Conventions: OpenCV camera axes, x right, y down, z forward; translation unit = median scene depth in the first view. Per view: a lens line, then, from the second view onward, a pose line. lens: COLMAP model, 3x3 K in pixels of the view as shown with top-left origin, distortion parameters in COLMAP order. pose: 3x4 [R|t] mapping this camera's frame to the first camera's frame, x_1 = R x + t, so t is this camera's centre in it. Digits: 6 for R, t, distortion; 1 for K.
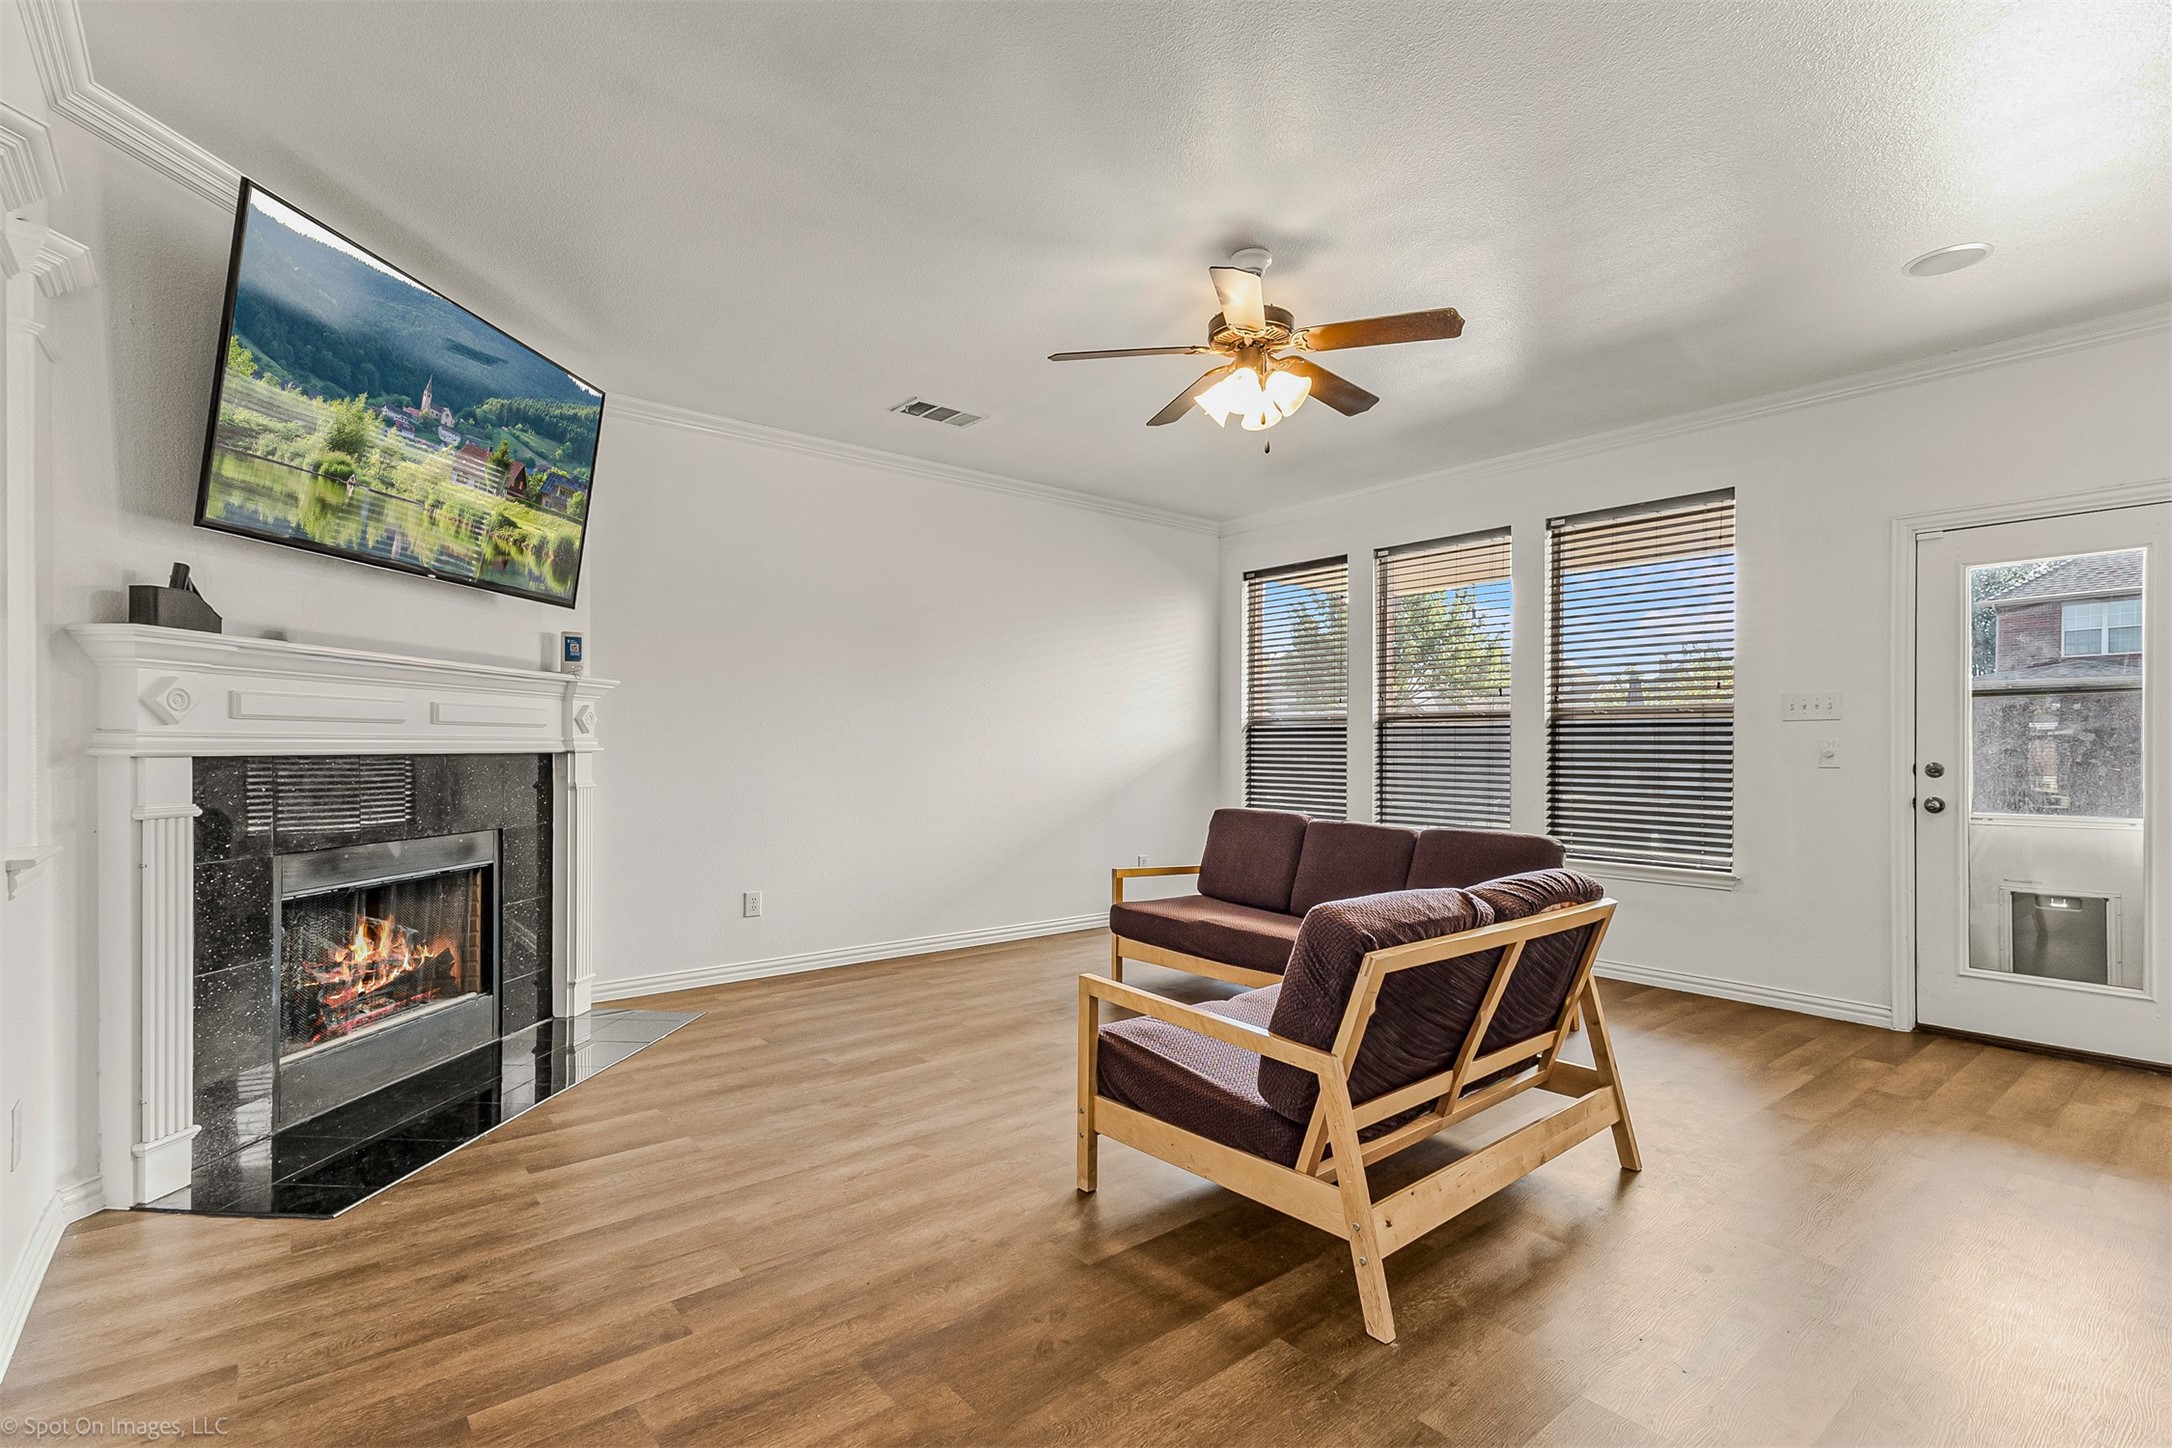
lens RADIAL K [[1000.8, 0, 1093.8], [0, 1000.8, 744.9], [0, 0, 1]] dist [0.002684, 0.000211]
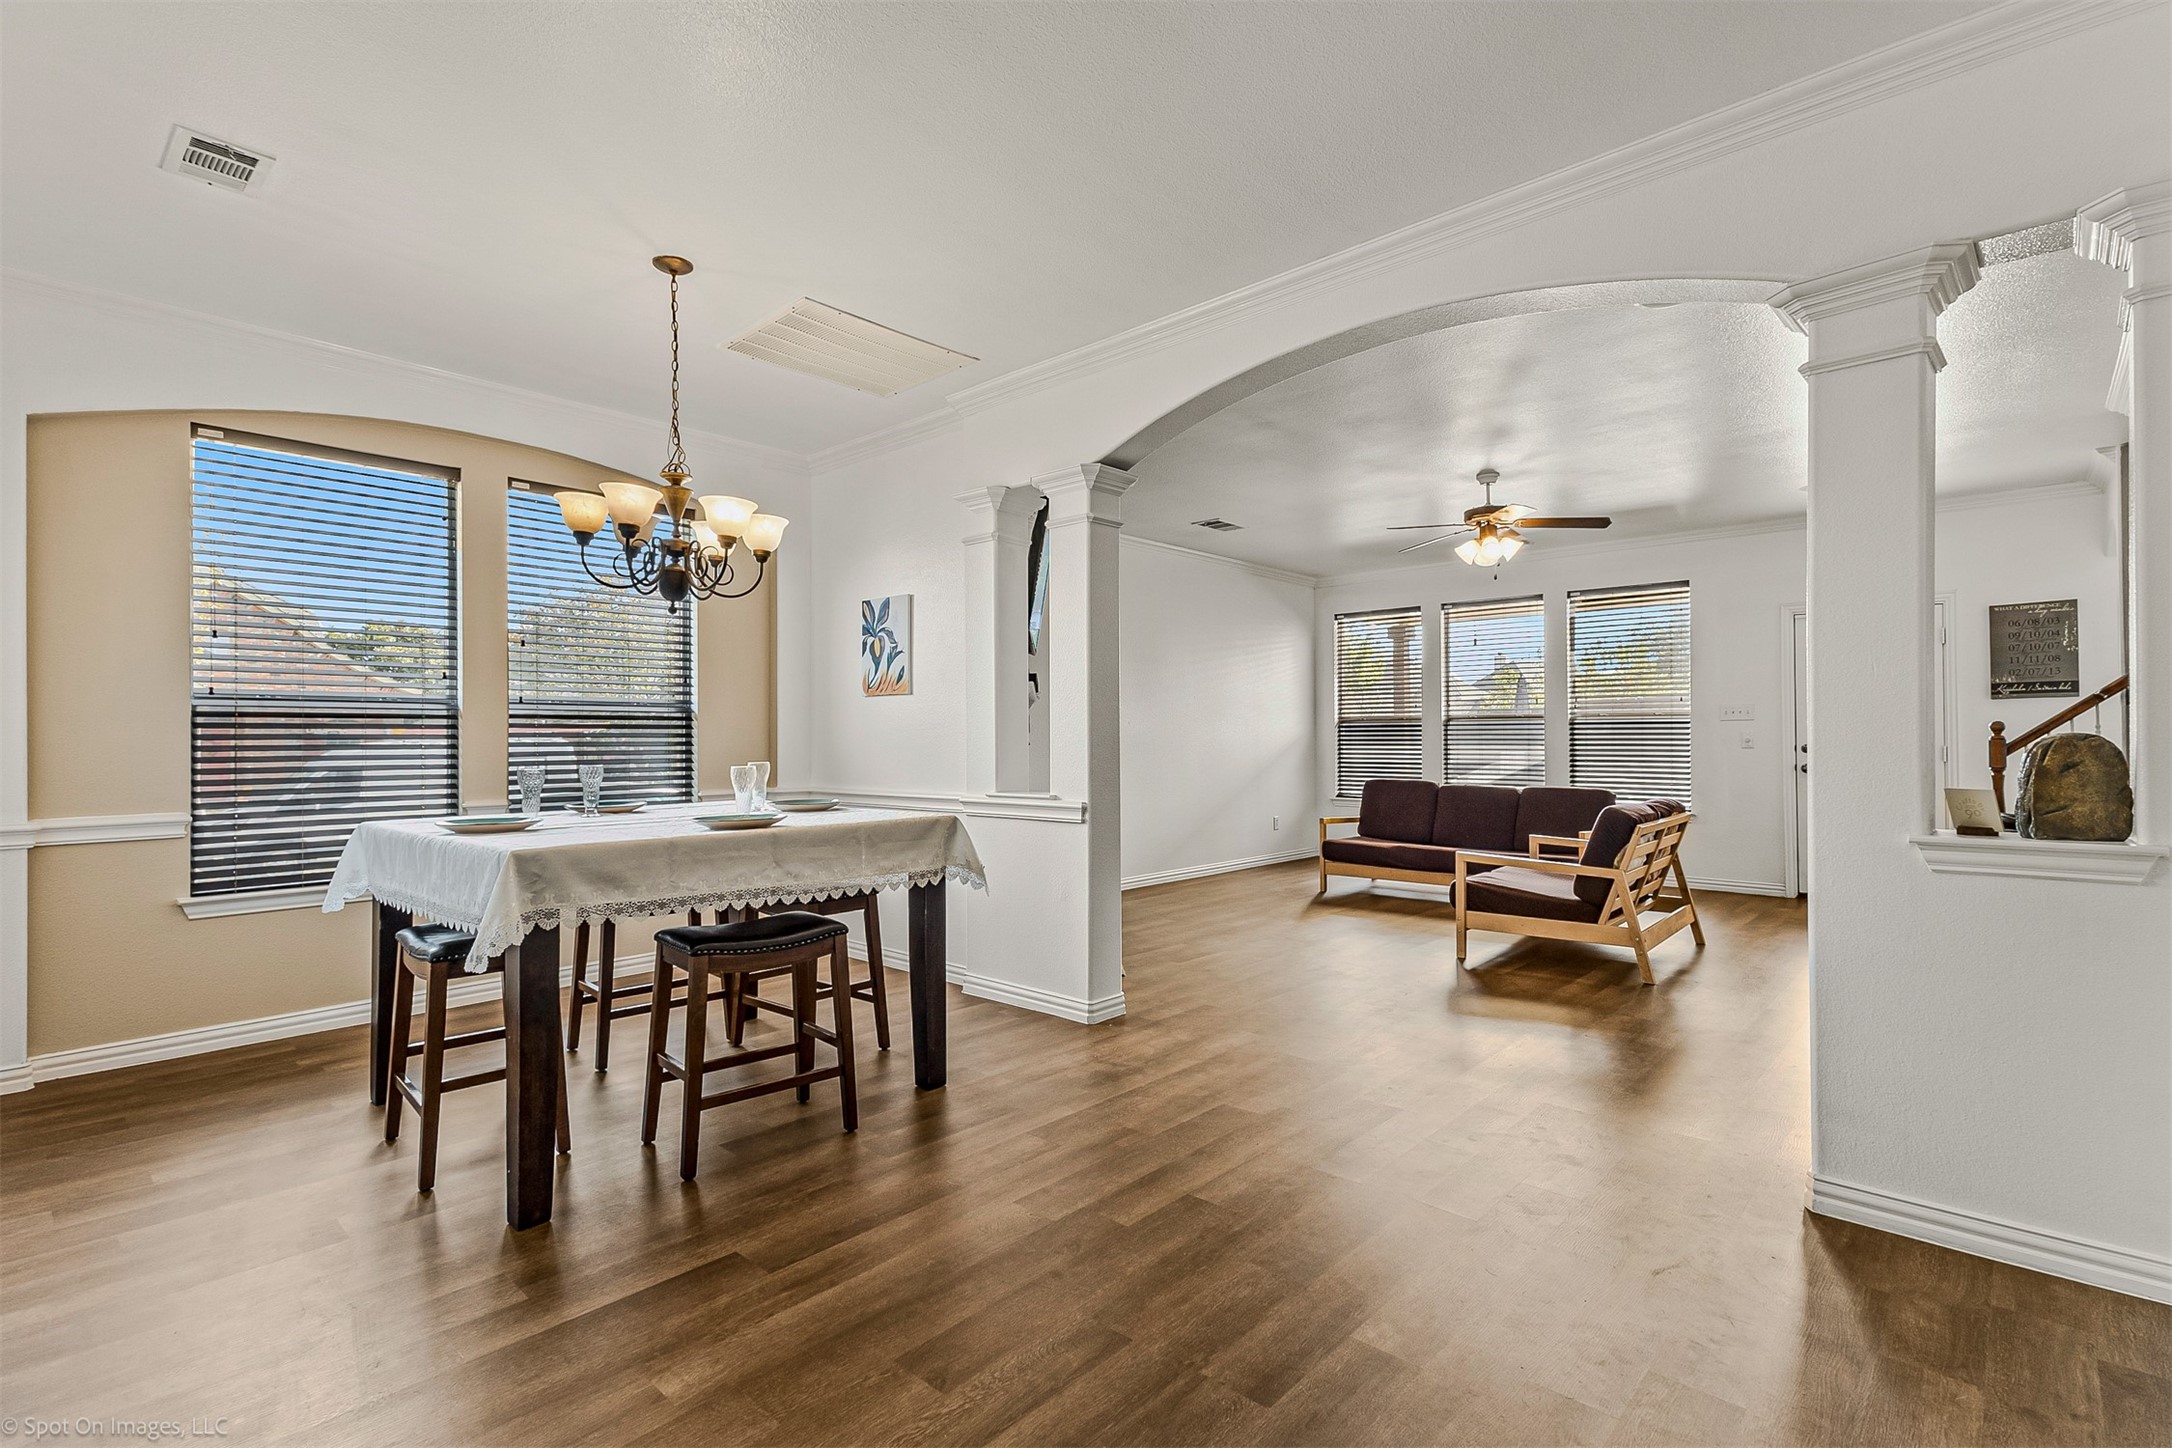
lens RADIAL K [[1000.8, 0, 1076.9], [0, 1000.8, 721.0], [0, 0, 1]] dist [0.002684, 0.000211]
pose [[0.991889, -0.007401, 0.126890, -0.564239], [0.008913, 0.999896, -0.011357, -0.013077], [-0.126793, 0.012396, 0.991852, -0.504005]]
